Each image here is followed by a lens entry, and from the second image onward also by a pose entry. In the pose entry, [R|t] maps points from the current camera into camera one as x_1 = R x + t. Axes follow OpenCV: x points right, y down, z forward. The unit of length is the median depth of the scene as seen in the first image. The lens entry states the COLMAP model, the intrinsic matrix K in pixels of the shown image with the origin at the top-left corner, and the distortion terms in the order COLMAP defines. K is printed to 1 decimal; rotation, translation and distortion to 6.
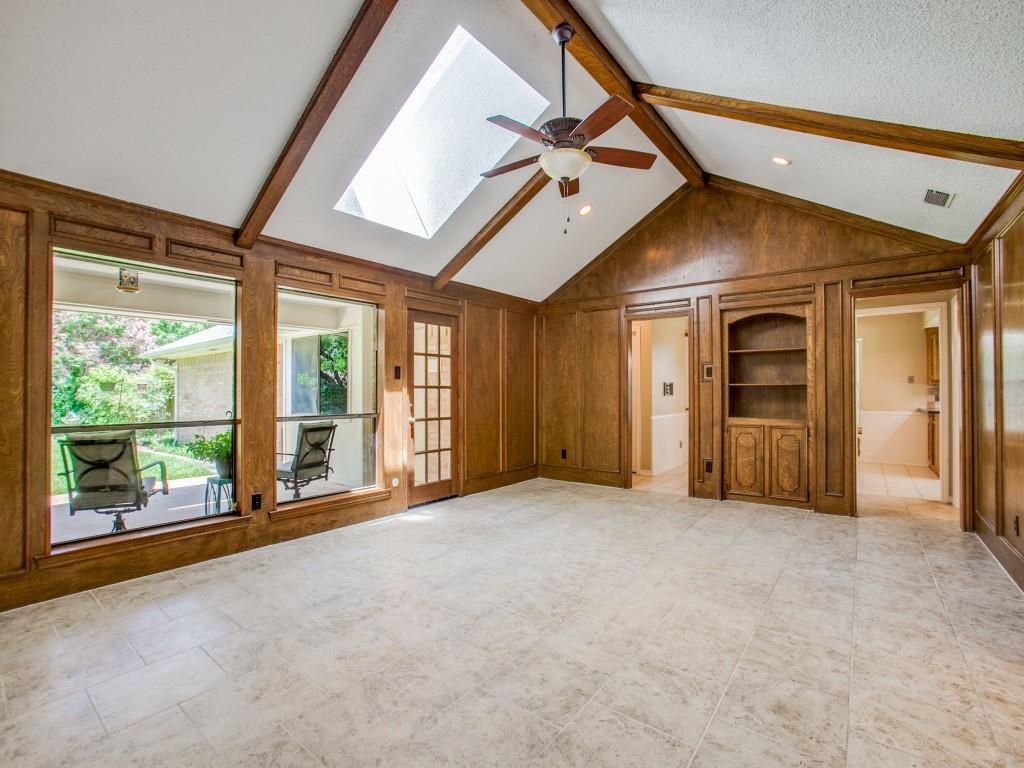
lens RADIAL K [[464.5, 0, 509.7], [0, 464.5, 386.2], [0, 0, 1]] dist [-0.074661, 0.024933]
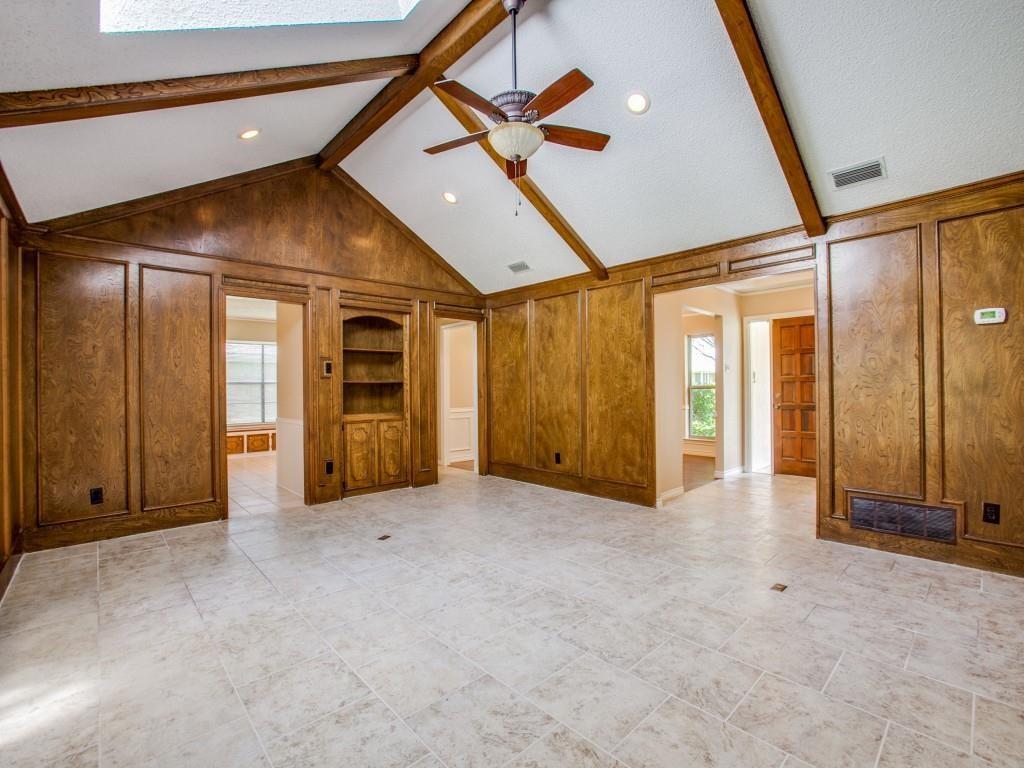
lens RADIAL K [[464.5, 0, 509.7], [0, 464.5, 386.2], [0, 0, 1]] dist [-0.074661, 0.024933]
pose [[0.154718, 0.004768, 0.987947, -0.499159], [-0.000257, 0.999989, -0.004785, 0.012080], [-0.987959, 0.000486, 0.154717, 0.540993]]
